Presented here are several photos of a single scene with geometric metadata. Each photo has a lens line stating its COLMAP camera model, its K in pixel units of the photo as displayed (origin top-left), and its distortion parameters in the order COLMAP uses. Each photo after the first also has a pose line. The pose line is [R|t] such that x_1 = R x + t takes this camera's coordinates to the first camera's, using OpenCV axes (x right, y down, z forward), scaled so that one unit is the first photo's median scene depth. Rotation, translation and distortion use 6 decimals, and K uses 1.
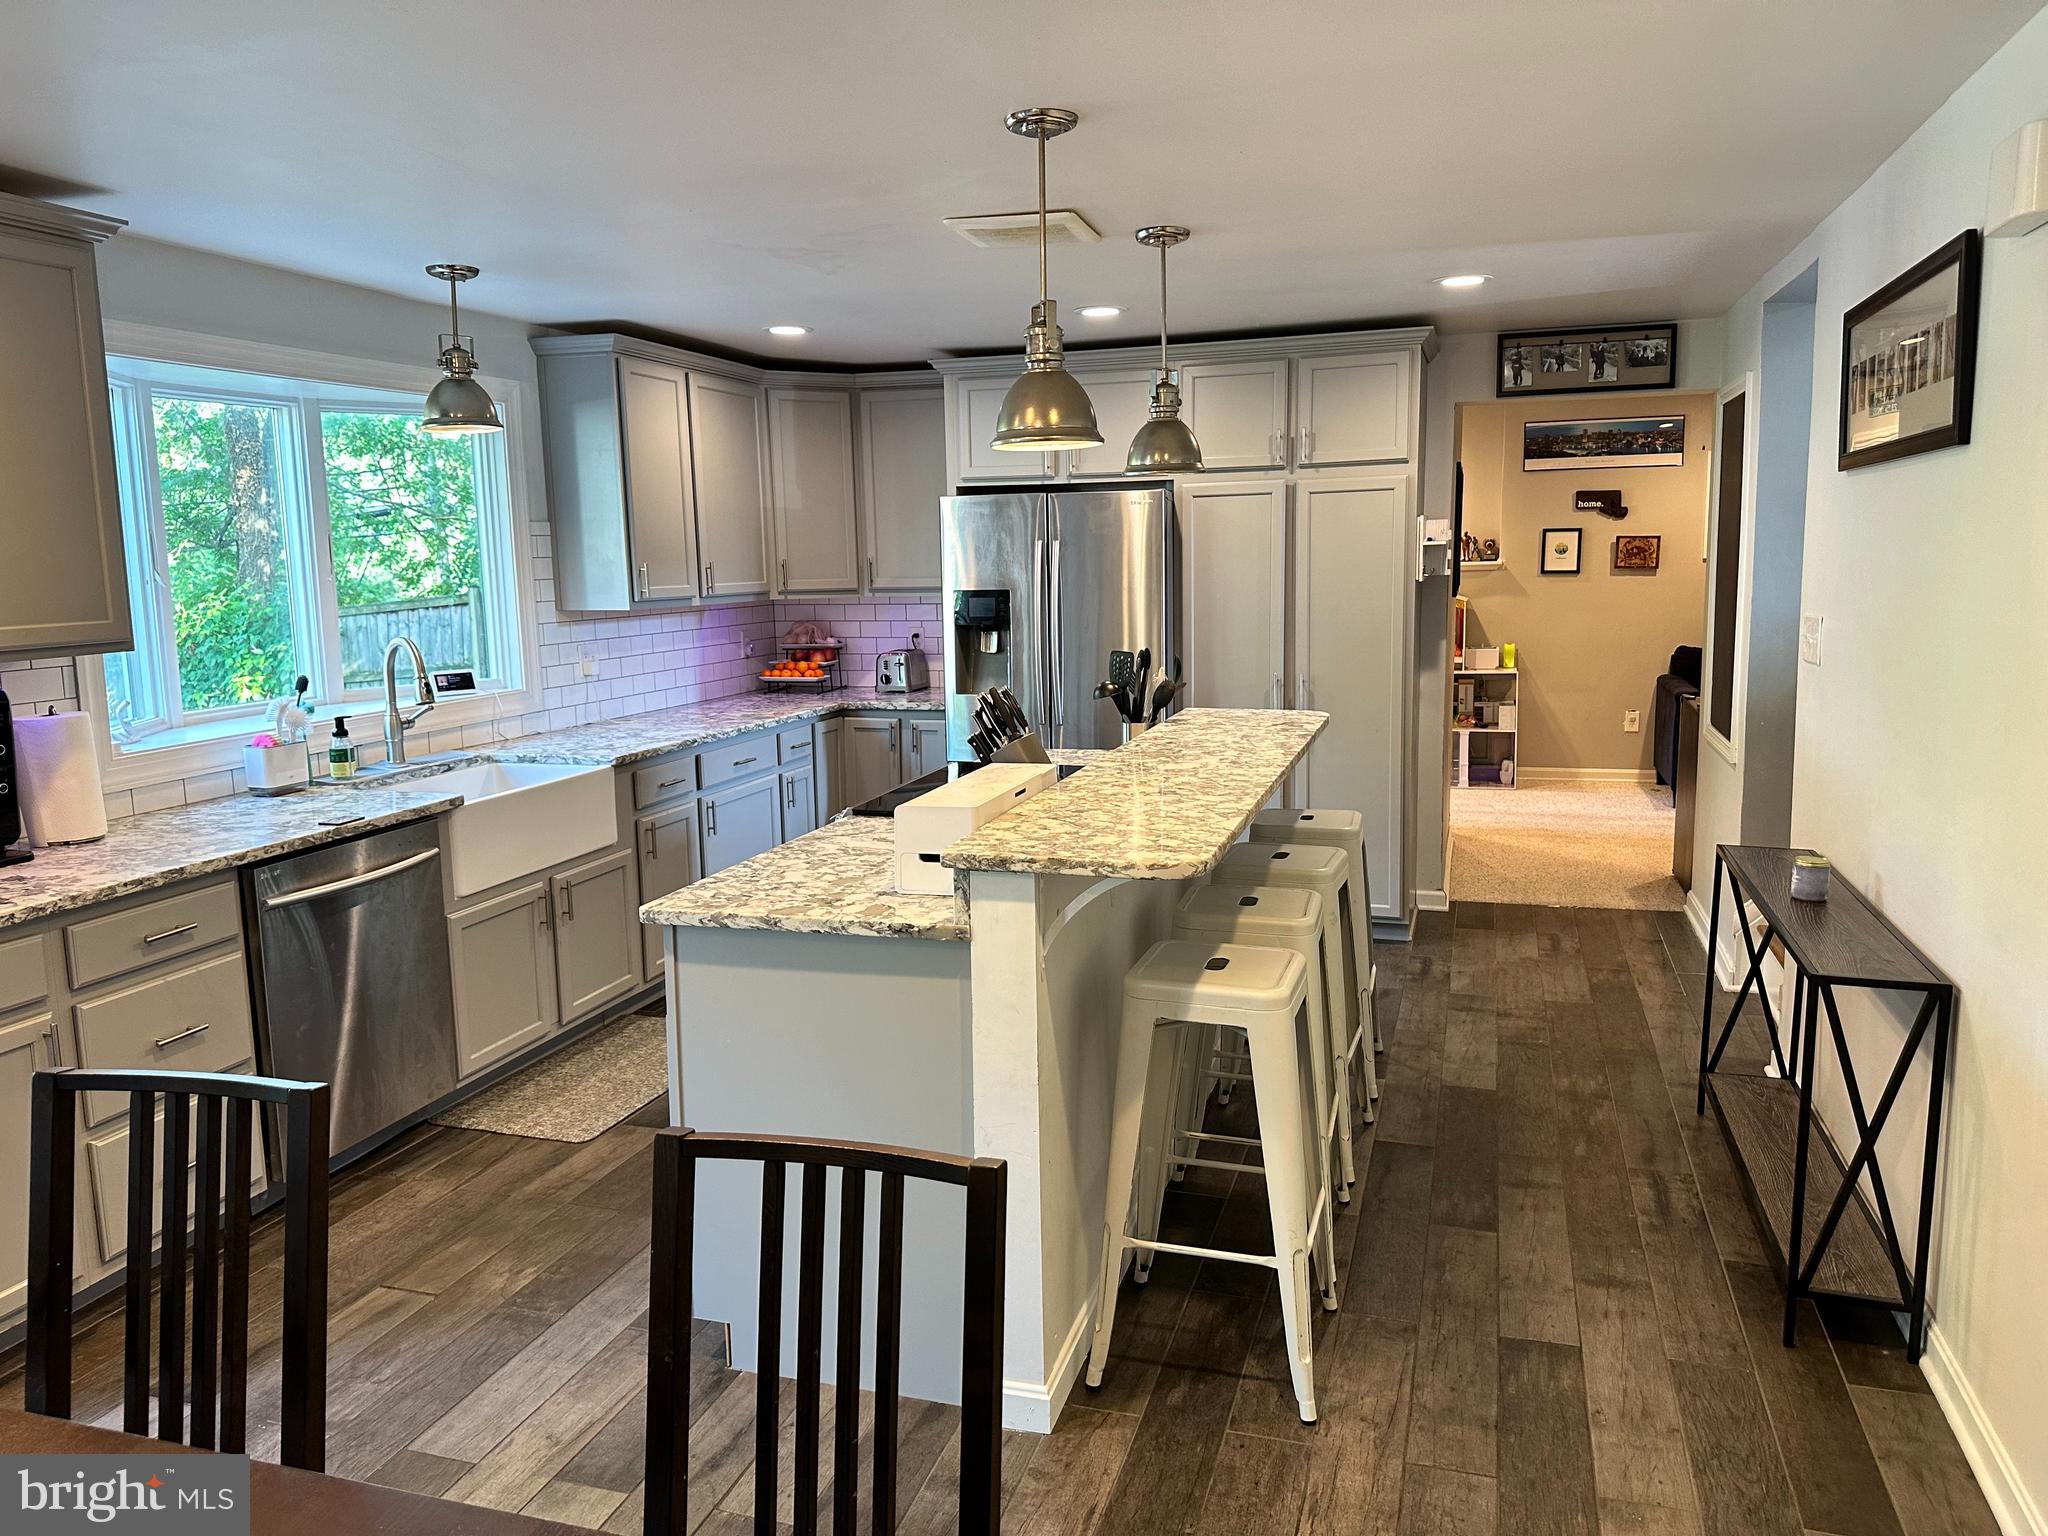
lens RADIAL K [[1444.6, 0, 1039.6], [0, 1444.6, 748.7], [0, 0, 1]] dist [0.096862, -0.117513]
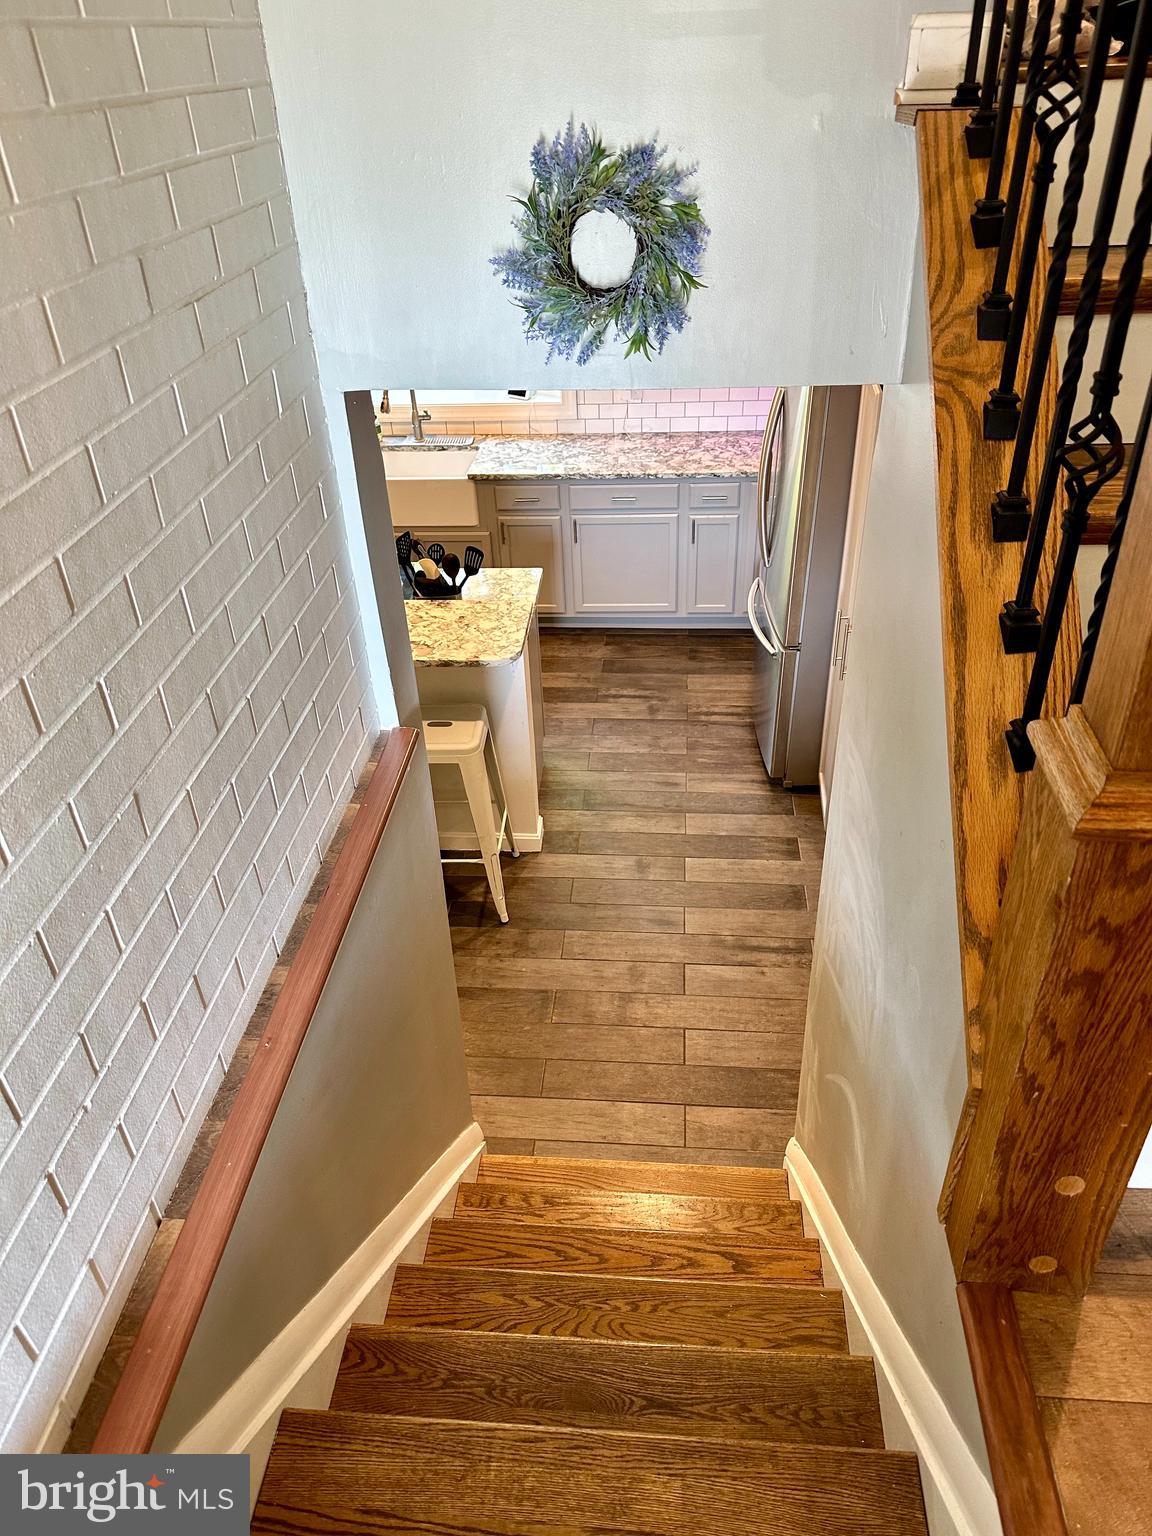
lens RADIAL K [[1083.5, 0, 577.4], [0, 1083.5, 794.7], [0, 0, 1]] dist [0.096862, -0.117513]
pose [[0.210627, 0.570694, -0.793691, 0.790485], [-0.097179, 0.820106, 0.563899, -0.350669], [0.972724, -0.041642, 0.228196, 0.737190]]
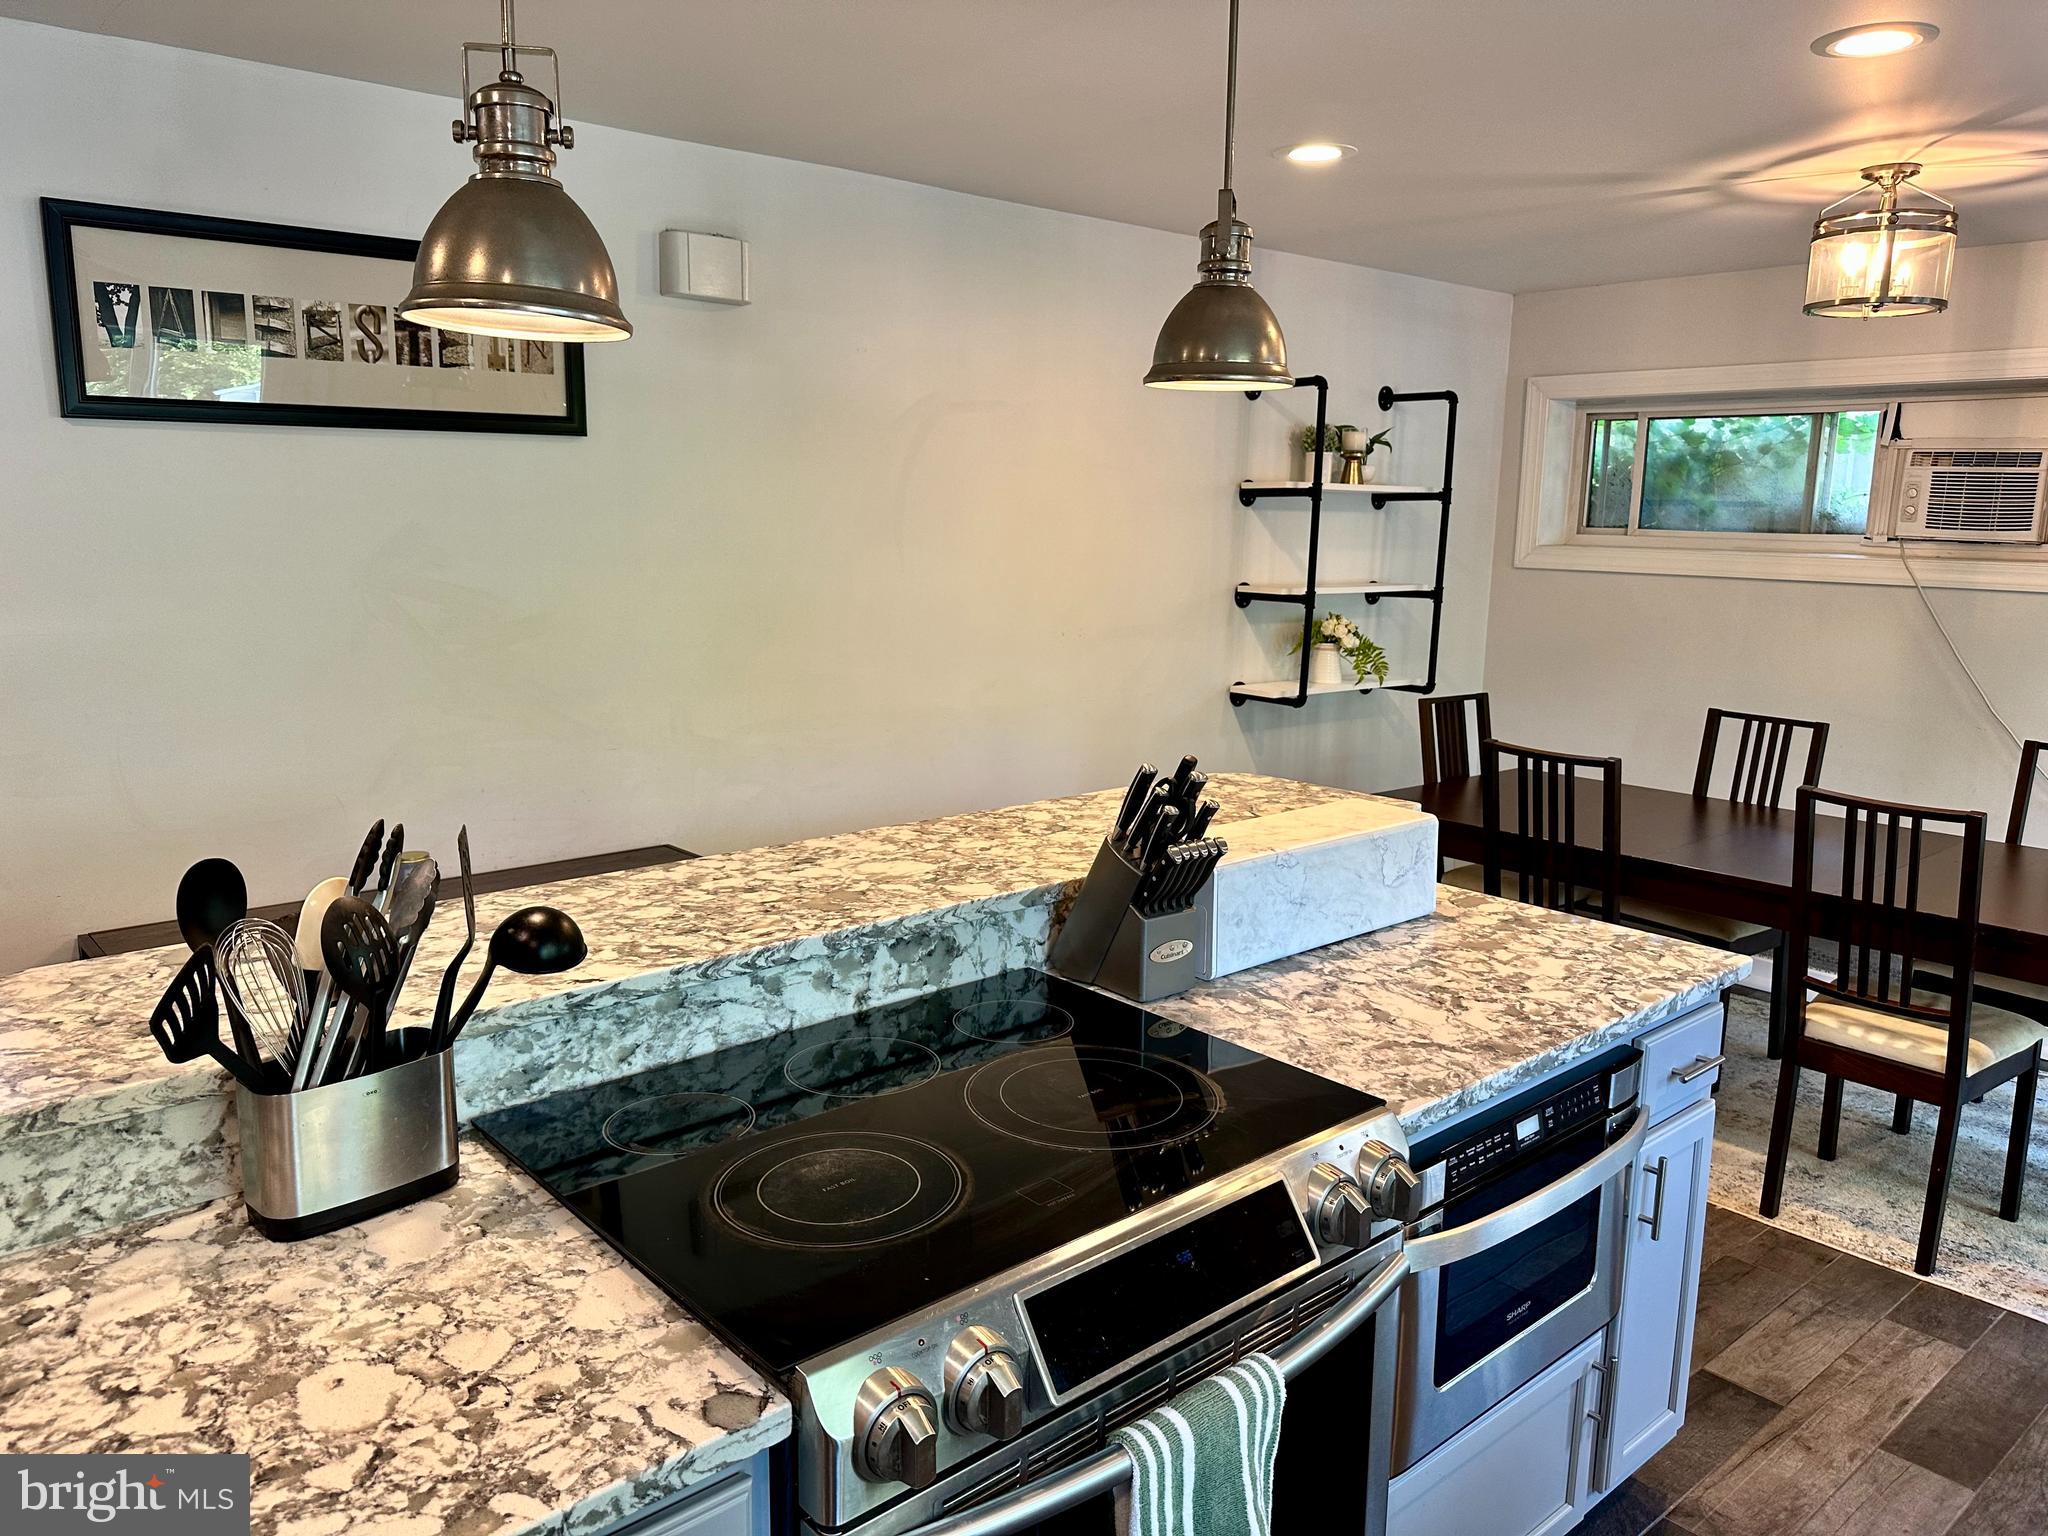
lens RADIAL K [[1444.6, 0, 1029.6], [0, 1444.6, 734.3], [0, 0, 1]] dist [0.096862, -0.117513]
pose [[-0.846269, -0.081354, 0.526508, -0.183403], [0.071506, 0.961985, 0.263574, -0.135433], [-0.527936, 0.260702, -0.808281, 0.960337]]
